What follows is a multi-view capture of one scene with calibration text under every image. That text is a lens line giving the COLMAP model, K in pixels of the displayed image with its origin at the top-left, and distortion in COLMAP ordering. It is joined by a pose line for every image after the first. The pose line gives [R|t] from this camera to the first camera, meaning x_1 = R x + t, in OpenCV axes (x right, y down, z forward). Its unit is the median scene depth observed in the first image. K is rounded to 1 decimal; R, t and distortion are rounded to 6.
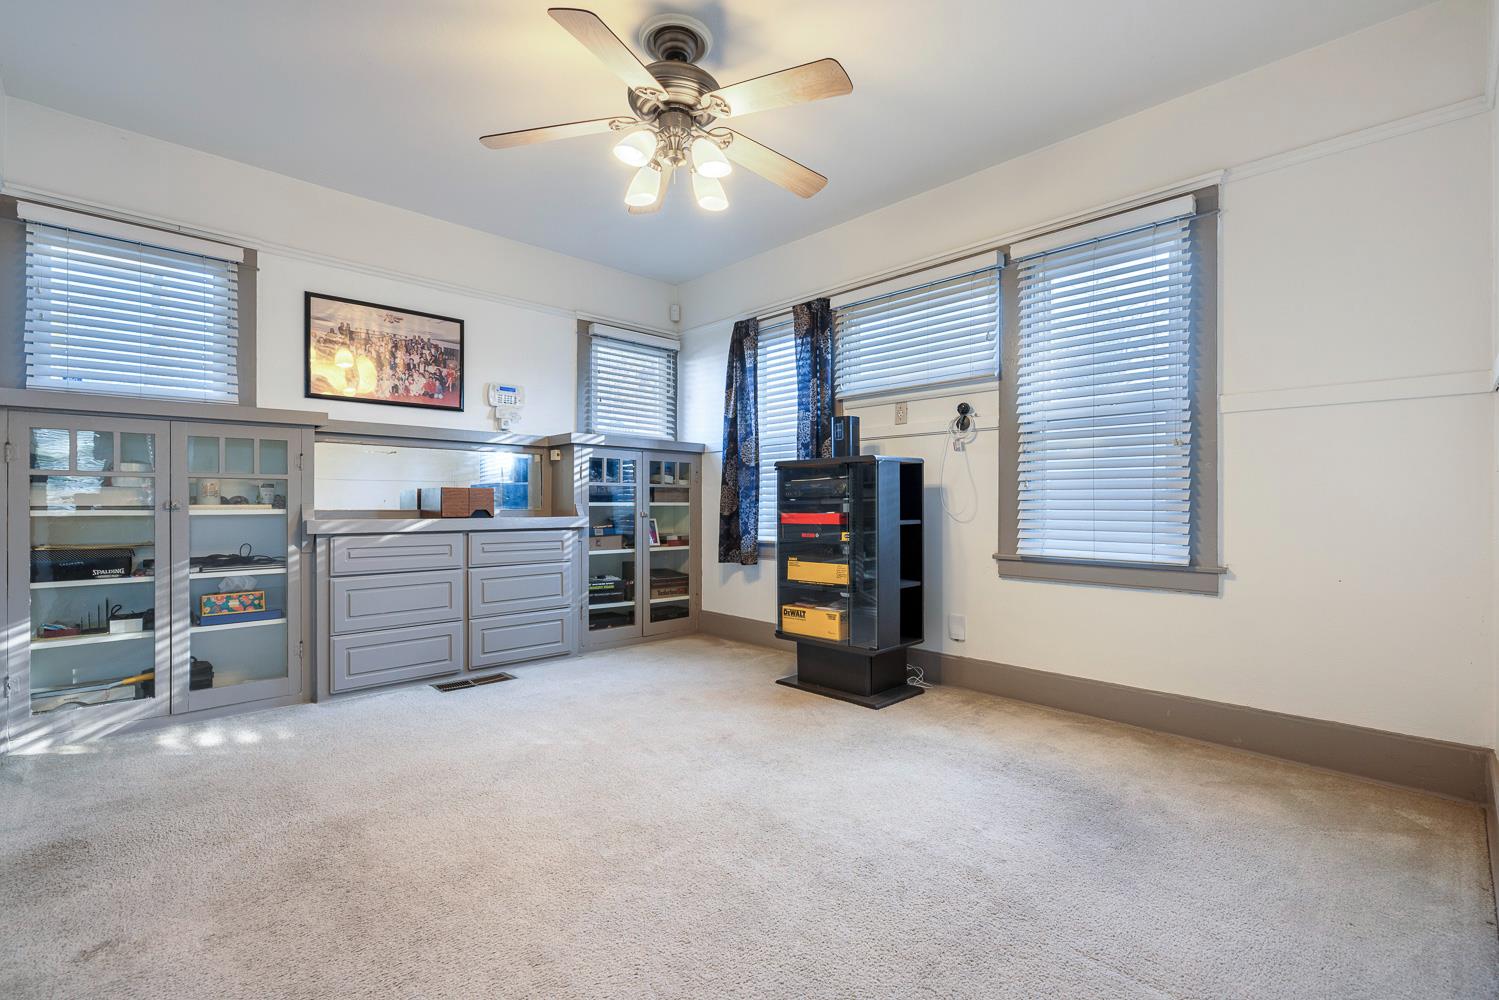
lens RADIAL K [[667.5, 0, 747.2], [0, 667.5, 504.9], [0, 0, 1]] dist [-0.010037, 0.000003]
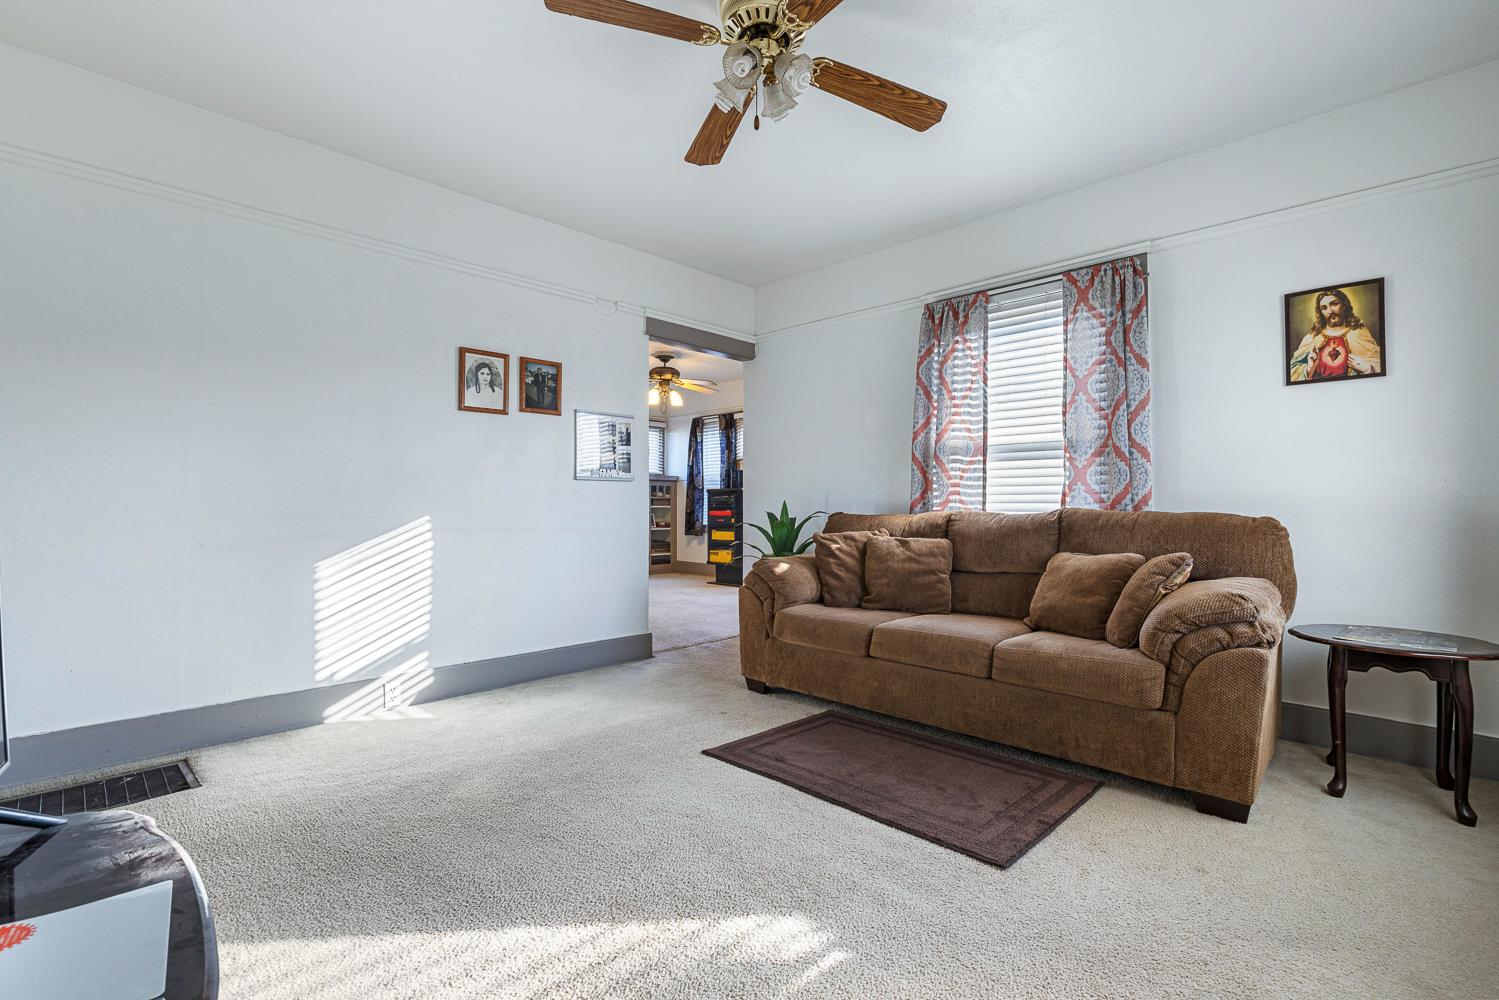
lens RADIAL K [[667.5, 0, 742.1], [0, 667.5, 508.2], [0, 0, 1]] dist [-0.010037, 0.000003]
pose [[0.999935, 0.000879, 0.011406, 0.121989], [-0.000955, 0.999977, 0.006672, -0.011904], [-0.011400, -0.006682, 0.999913, -1.167052]]
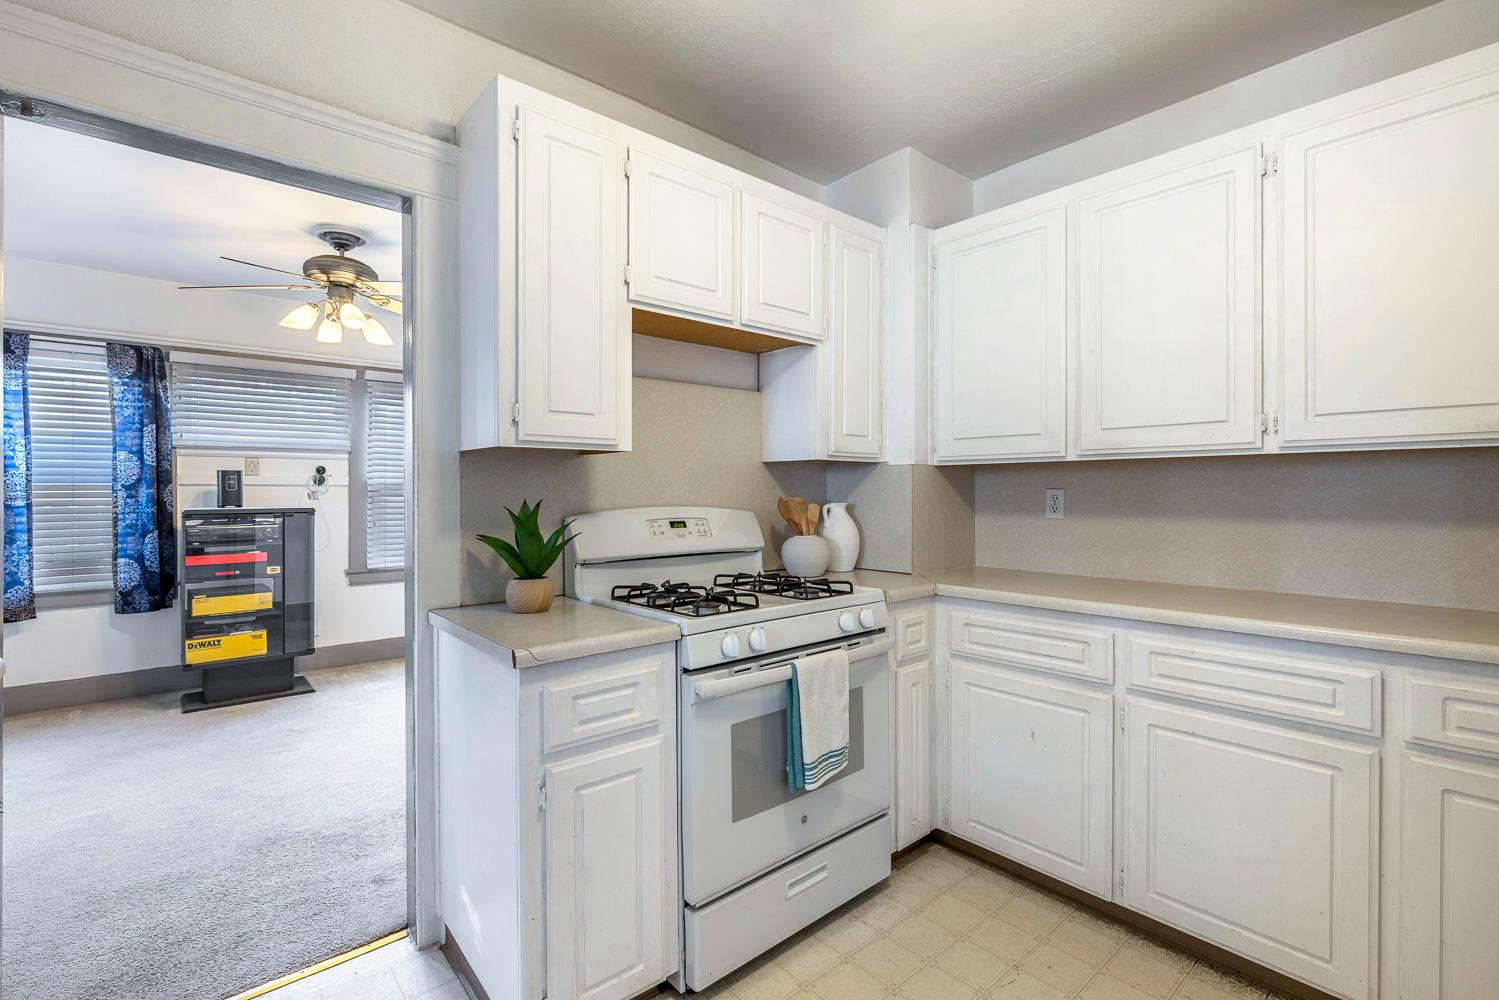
lens RADIAL K [[667.5, 0, 737.1], [0, 667.5, 497.9], [0, 0, 1]] dist [-0.010037, 0.000003]
pose [[0.067801, -0.005220, 0.997685, -0.832538], [0.006111, 0.999970, 0.004817, -0.071451], [-0.997680, 0.005770, 0.067831, 0.025956]]
